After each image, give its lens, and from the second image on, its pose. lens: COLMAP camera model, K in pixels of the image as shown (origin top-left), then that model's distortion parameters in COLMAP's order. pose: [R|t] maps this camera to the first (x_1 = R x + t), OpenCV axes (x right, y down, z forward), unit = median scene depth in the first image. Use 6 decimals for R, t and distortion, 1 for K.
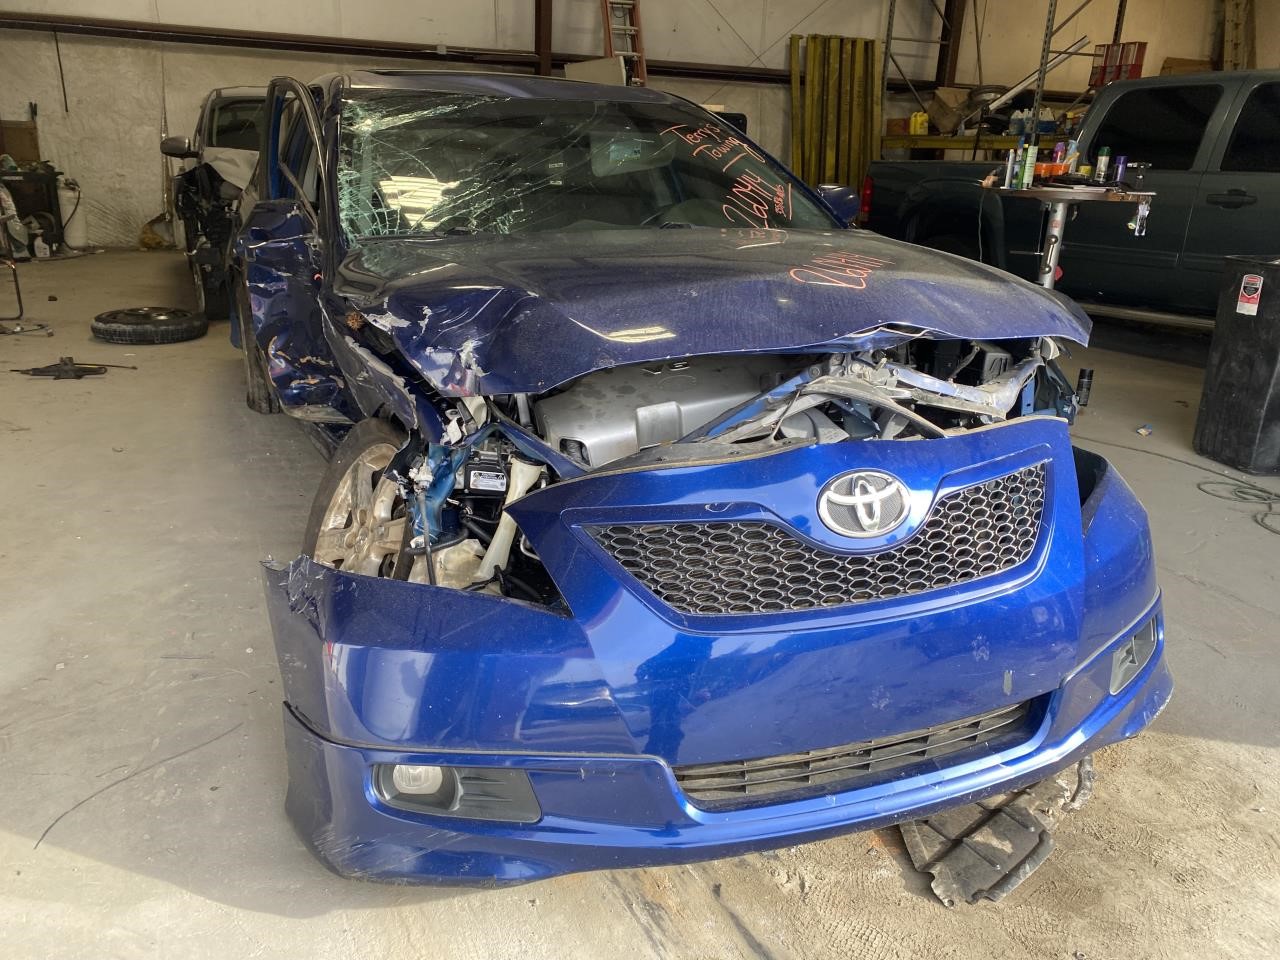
lens RADIAL K [[898.5, 0, 640.0], [0, 898.5, 480.0], [0, 0, 1]] dist [-0.046706, 0.006482]
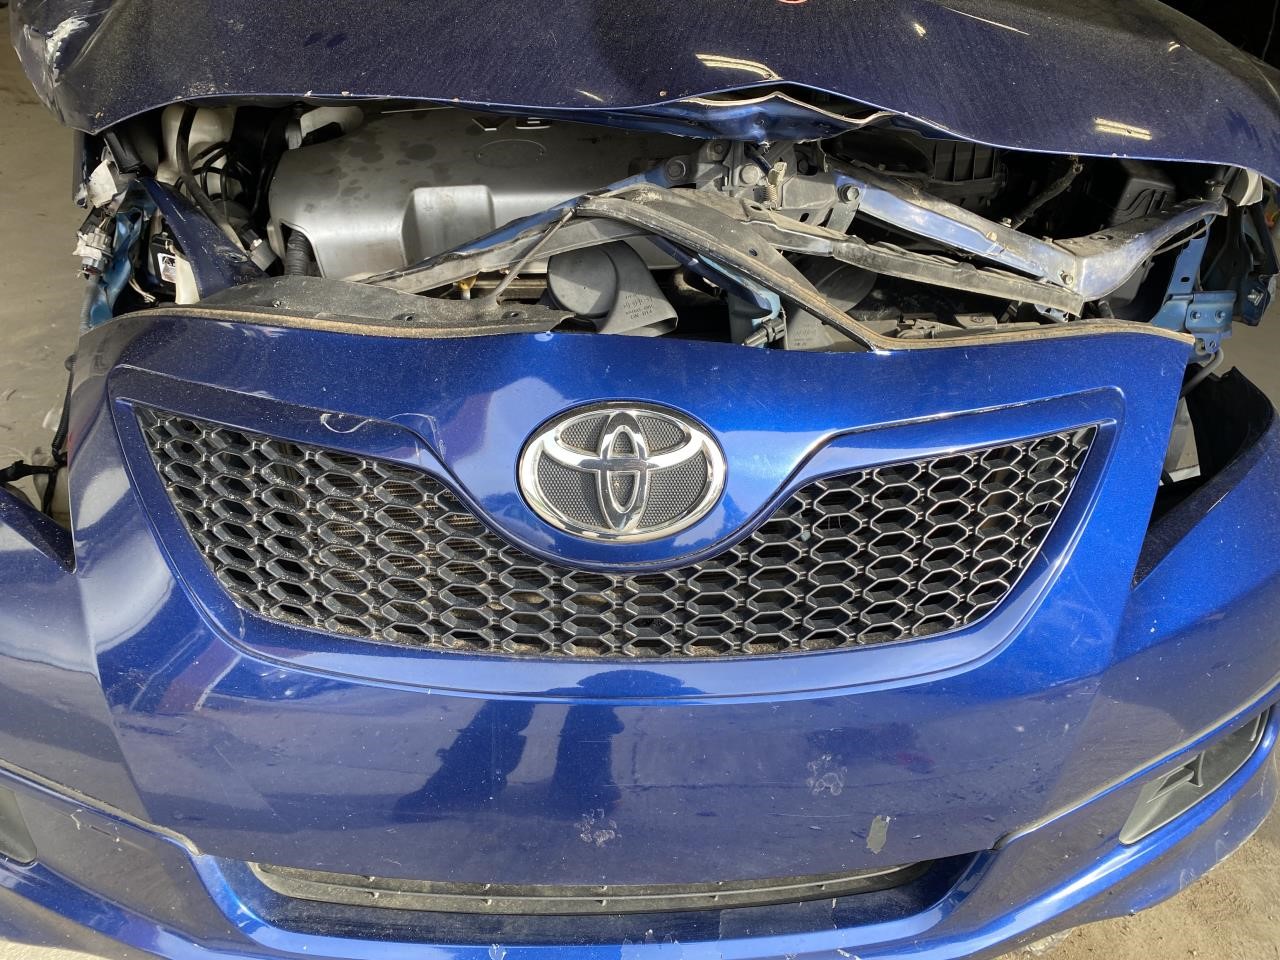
lens RADIAL K [[920.1, 0, 699.3], [0, 920.1, 482.8], [0, 0, 1]] dist [-0.001887, -0.002797]
pose [[0.973120, 0.193902, -0.124257, 0.290898], [-0.155648, 0.951406, 0.265708, -0.087612], [0.169740, -0.239225, 0.956012, 0.436585]]
